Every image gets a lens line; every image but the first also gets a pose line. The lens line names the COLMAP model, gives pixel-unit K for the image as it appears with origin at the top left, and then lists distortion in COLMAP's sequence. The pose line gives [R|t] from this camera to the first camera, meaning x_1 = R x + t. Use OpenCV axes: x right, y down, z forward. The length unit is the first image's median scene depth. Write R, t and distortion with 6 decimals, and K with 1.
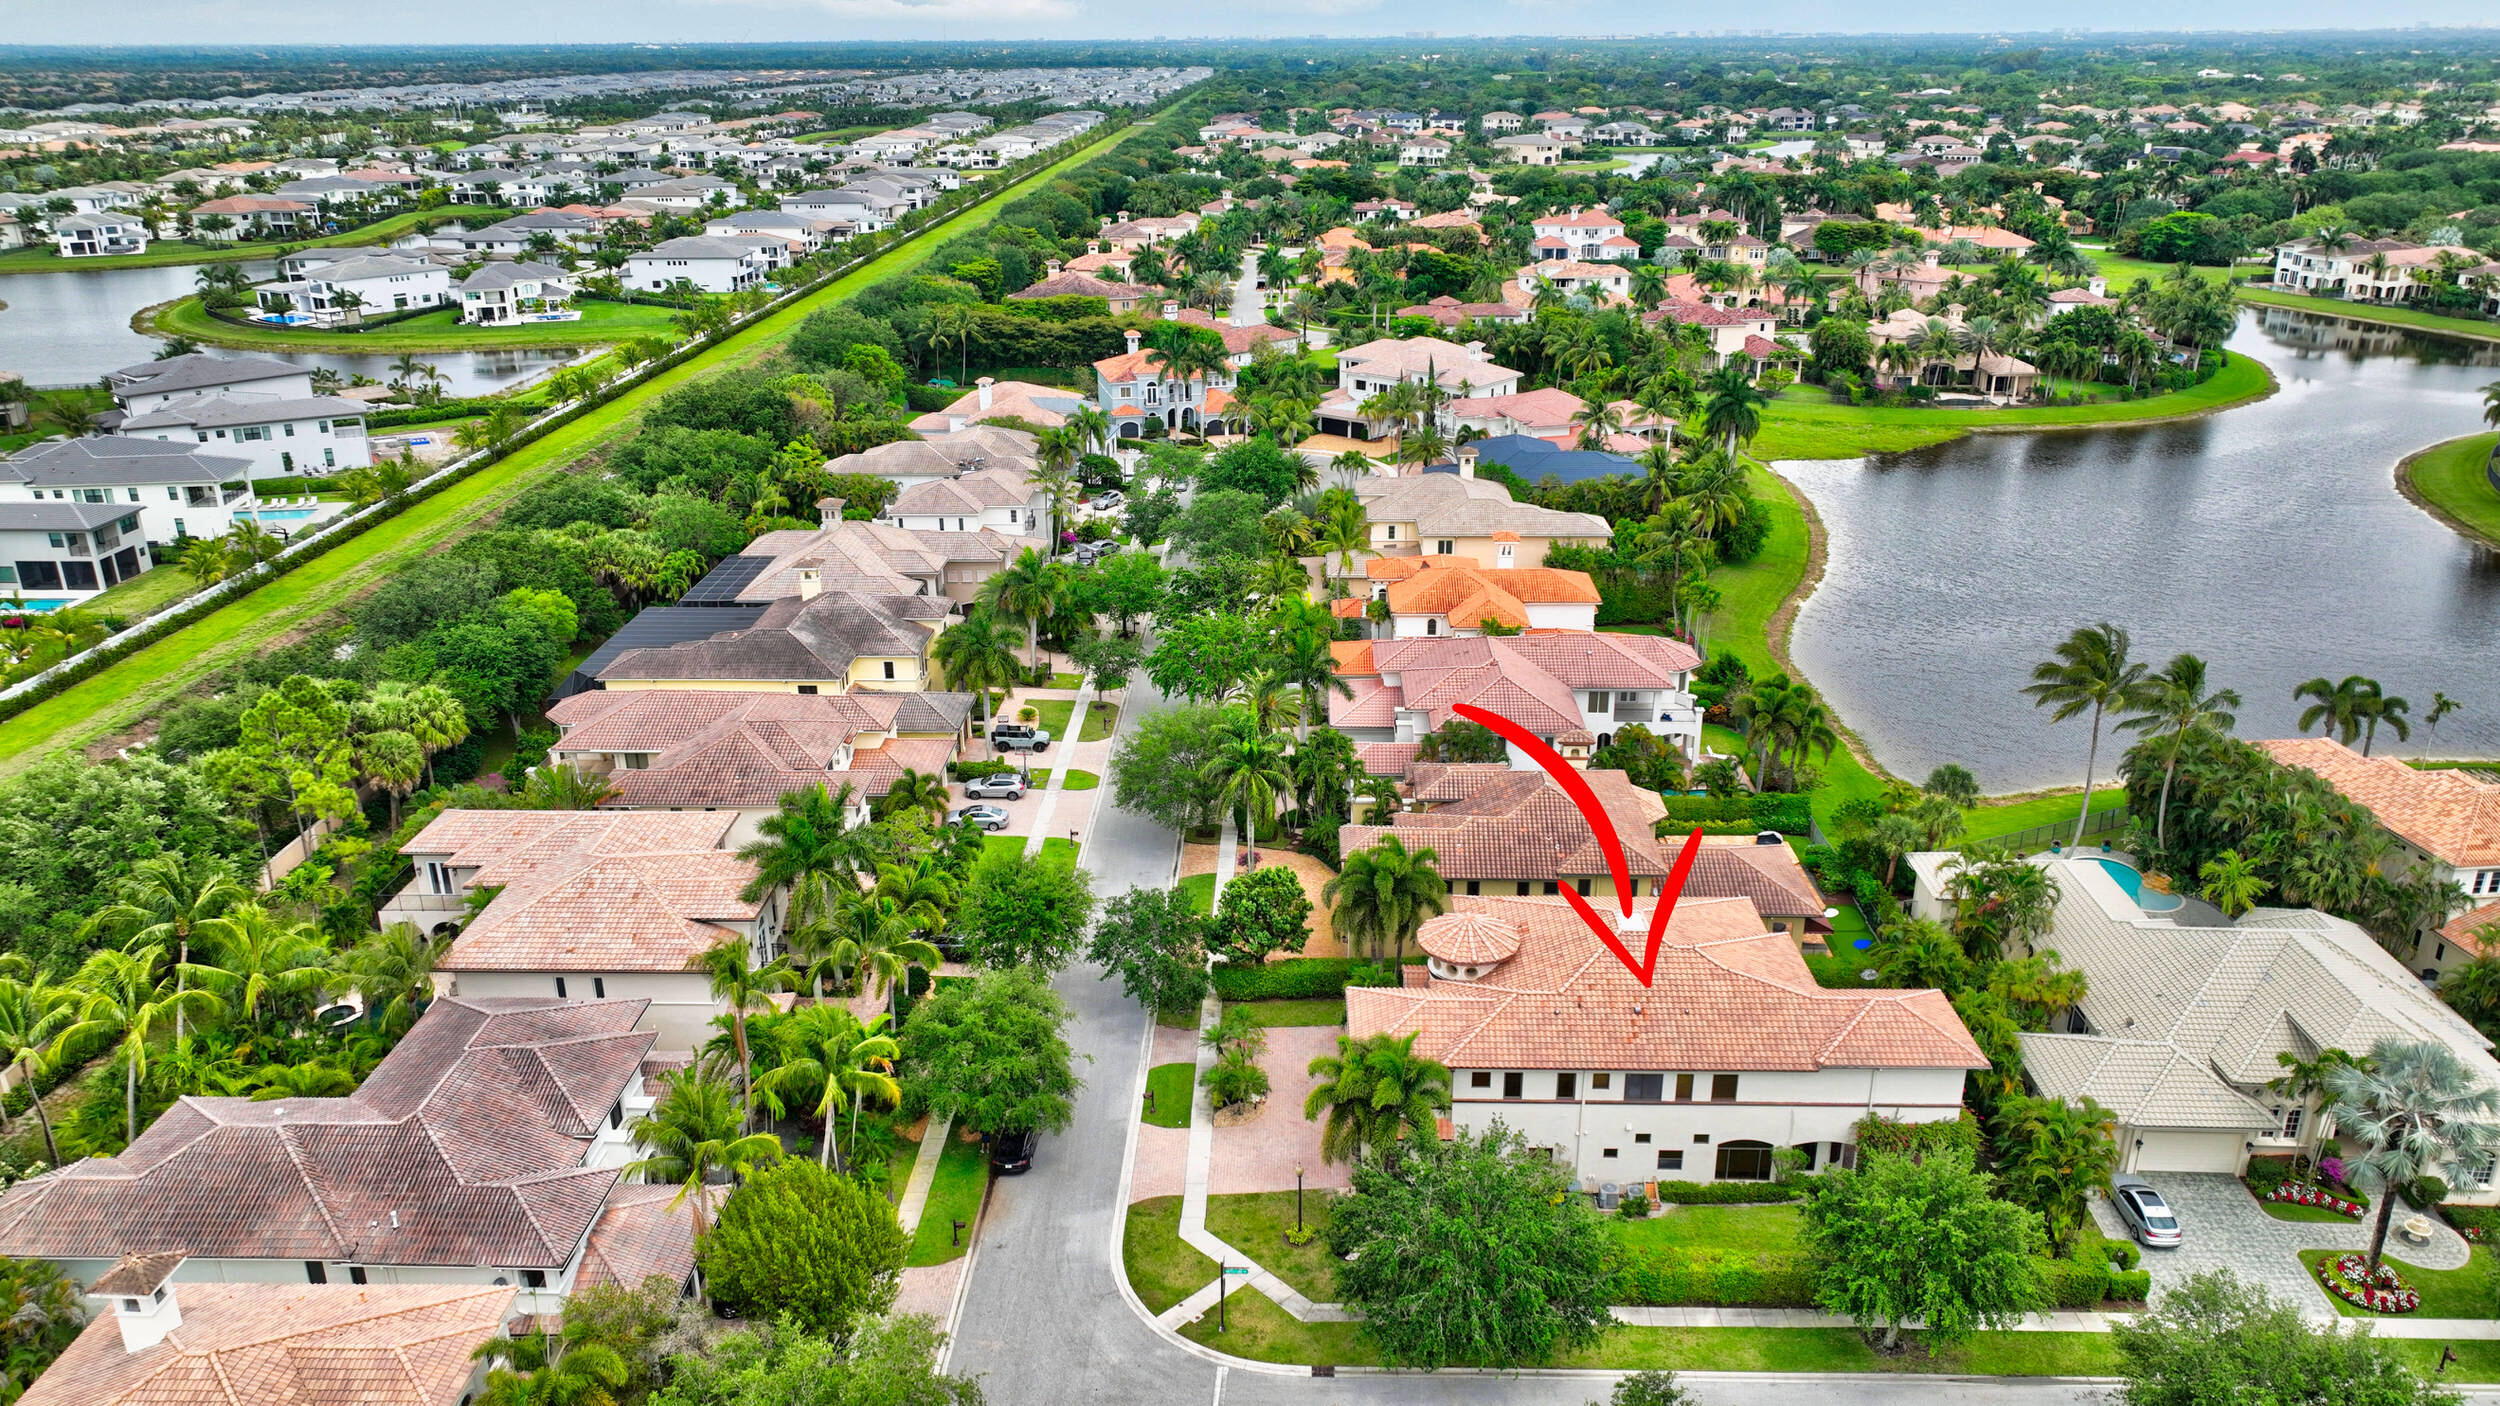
lens RADIAL K [[1811.4, 0, 1250.0], [0, 1811.4, 703.0], [0, 0, 1]] dist [0.005484, 0.001235]
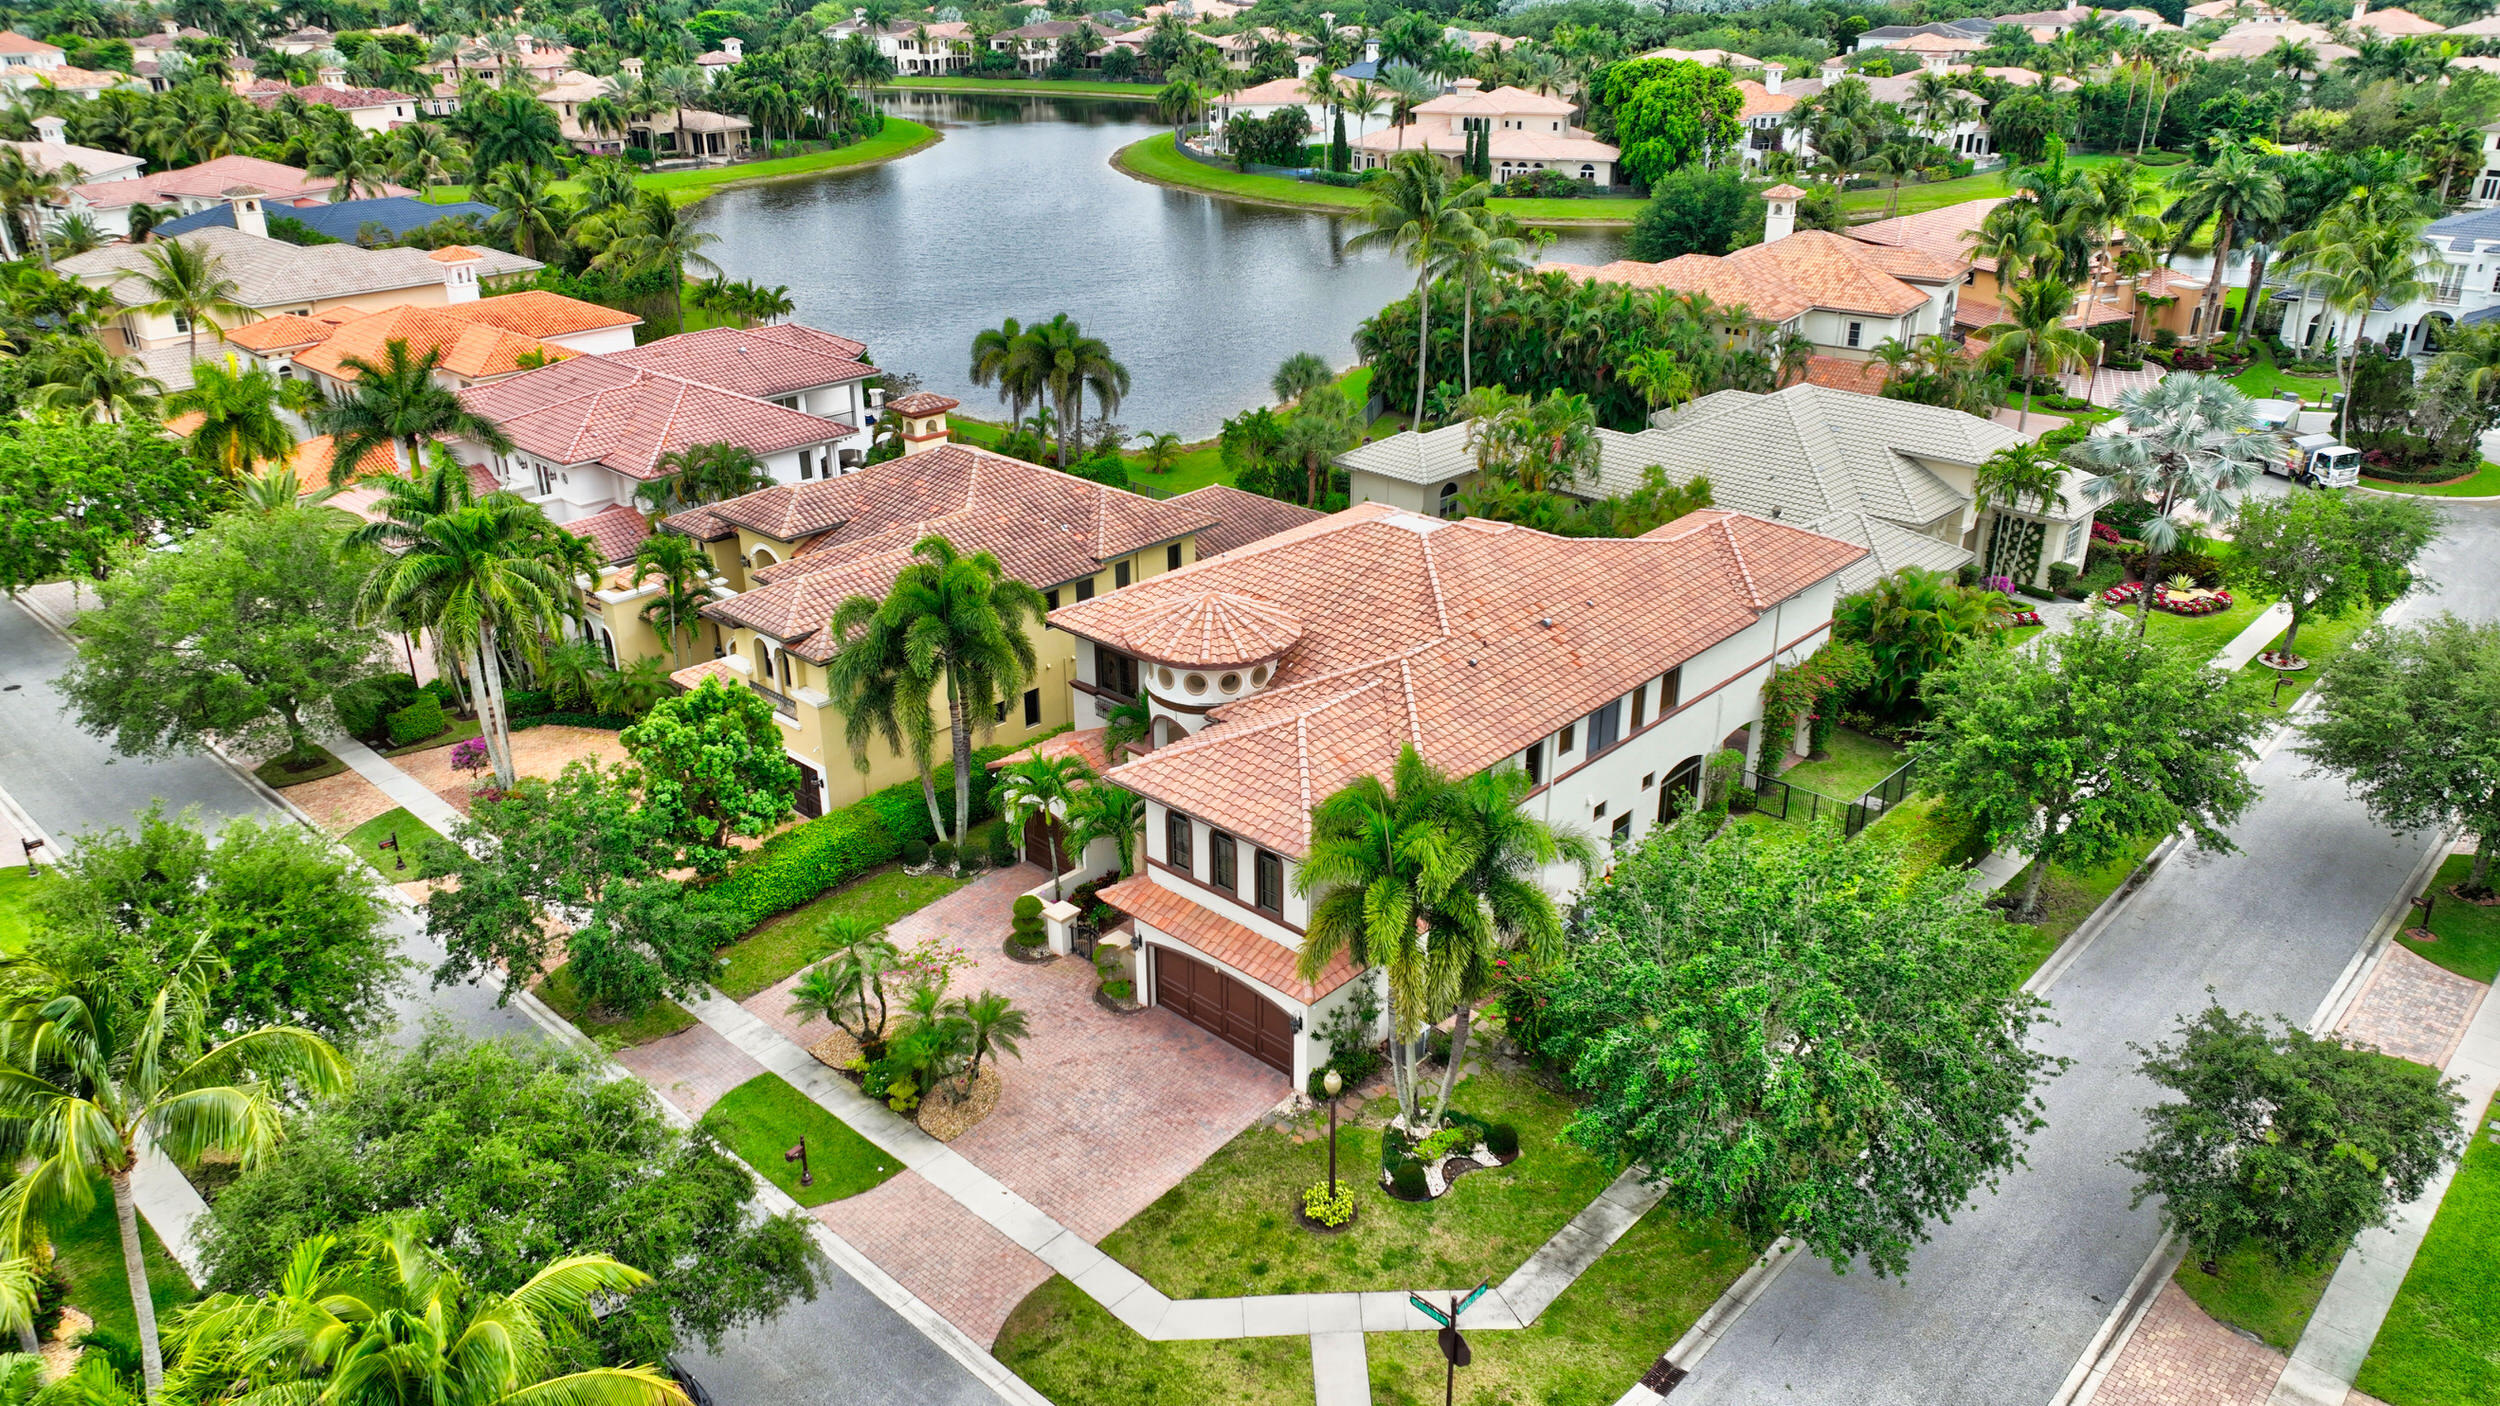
lens RADIAL K [[1744.7, 0, 1250.0], [0, 1744.7, 703.0], [0, 0, 1]] dist [-0.008013, -0.000737]
pose [[0.661195, -0.300325, 0.687478, -0.238279], [0.266014, 0.950688, 0.159465, 0.060385], [-0.701469, 0.077442, 0.708480, 0.544851]]
